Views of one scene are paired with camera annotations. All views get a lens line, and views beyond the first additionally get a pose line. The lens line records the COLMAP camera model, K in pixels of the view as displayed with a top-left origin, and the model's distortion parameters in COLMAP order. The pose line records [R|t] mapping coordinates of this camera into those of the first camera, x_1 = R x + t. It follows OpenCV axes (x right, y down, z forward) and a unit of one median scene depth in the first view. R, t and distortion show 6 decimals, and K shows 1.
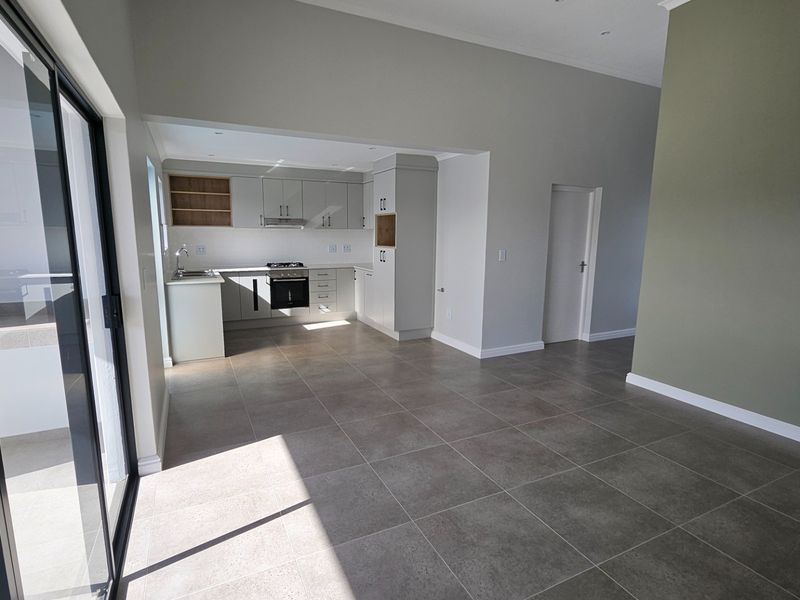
lens RADIAL K [[419.4, 0, 387.2], [0, 419.4, 304.7], [0, 0, 1]] dist [0.003441, -0.001252]
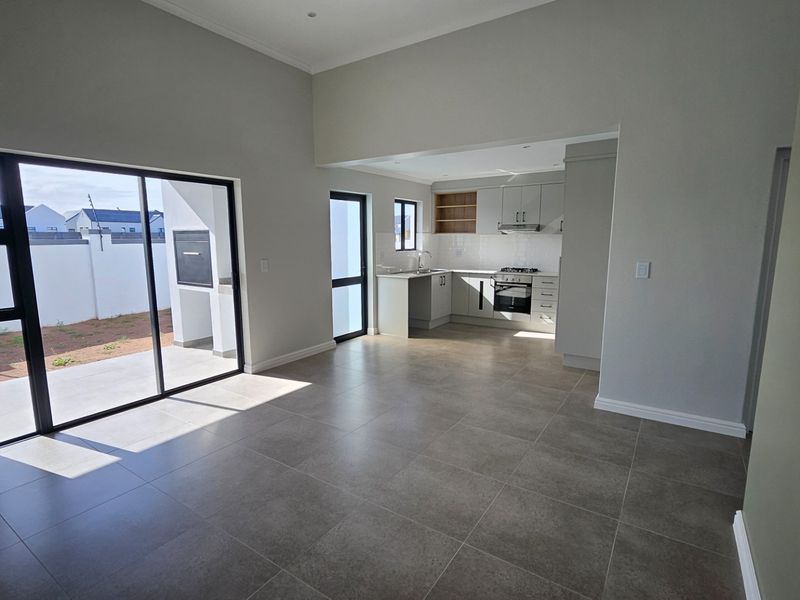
lens RADIAL K [[419.4, 0, 389.5], [0, 419.4, 302.1], [0, 0, 1]] dist [0.003441, -0.001252]
pose [[0.500867, 0.124130, -0.856577, 0.507353], [-0.140534, 0.988193, 0.061028, -0.038512], [0.854039, 0.089811, 0.512398, 0.234130]]
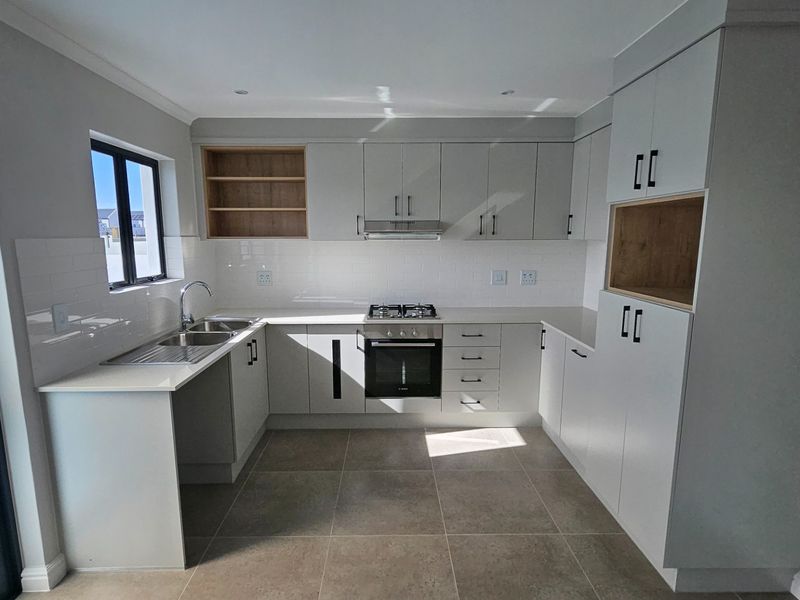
lens RADIAL K [[419.4, 0, 390.7], [0, 419.4, 298.4], [0, 0, 1]] dist [0.003441, -0.001252]
pose [[0.909115, 0.054122, -0.413015, -0.044806], [-0.063187, 0.997967, -0.008311, -0.110326], [0.411726, 0.033653, 0.910686, 0.552891]]
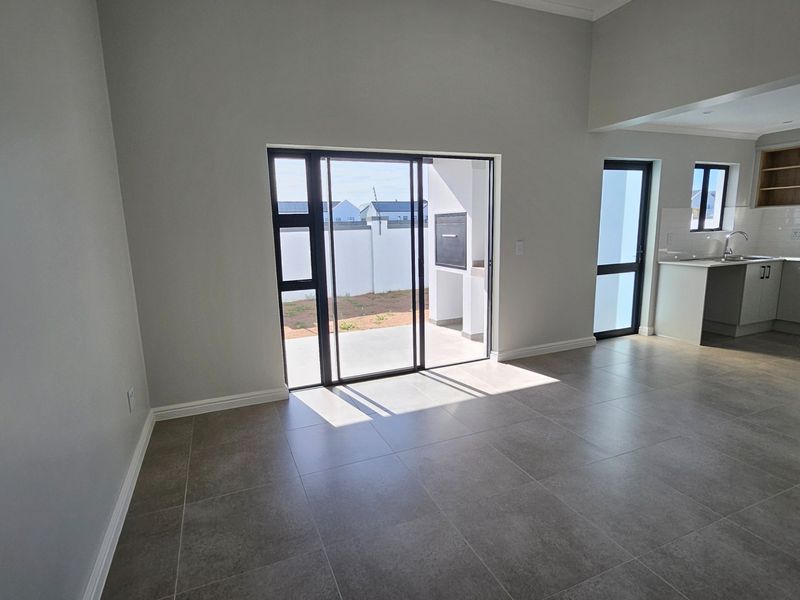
lens RADIAL K [[419.4, 0, 392.1], [0, 419.4, 301.0], [0, 0, 1]] dist [0.003441, -0.001252]
pose [[-0.050876, 0.171028, -0.983952, 0.453253], [-0.143968, 0.973681, 0.176687, -0.032337], [0.988274, 0.150646, -0.024915, 0.243478]]
